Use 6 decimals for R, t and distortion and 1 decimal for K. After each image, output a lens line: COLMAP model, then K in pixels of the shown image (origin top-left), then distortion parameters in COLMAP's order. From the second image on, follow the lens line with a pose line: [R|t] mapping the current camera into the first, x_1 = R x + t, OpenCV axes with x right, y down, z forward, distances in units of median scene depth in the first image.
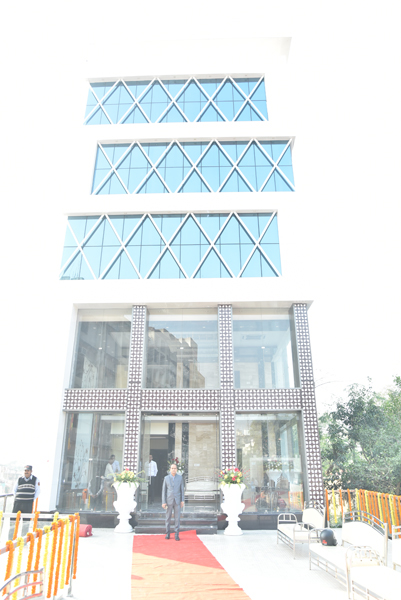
lens RADIAL K [[417.0, 0, 200.5], [0, 417.0, 300.0], [0, 0, 1]] dist [-0.117095, 0.060880]
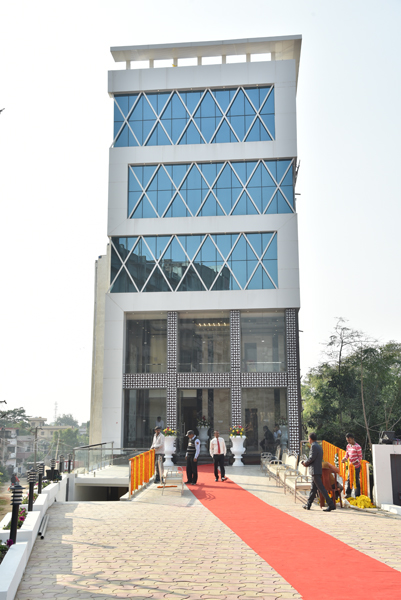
lens RADIAL K [[676.8, 0, 200.5], [0, 676.8, 300.0], [0, 0, 1]] dist [0.004656, 0.000768]
pose [[0.997191, -0.017146, -0.072913, 0.093208], [0.032746, 0.975288, 0.218496, -0.434806], [0.067365, -0.220270, 0.973110, -0.983139]]
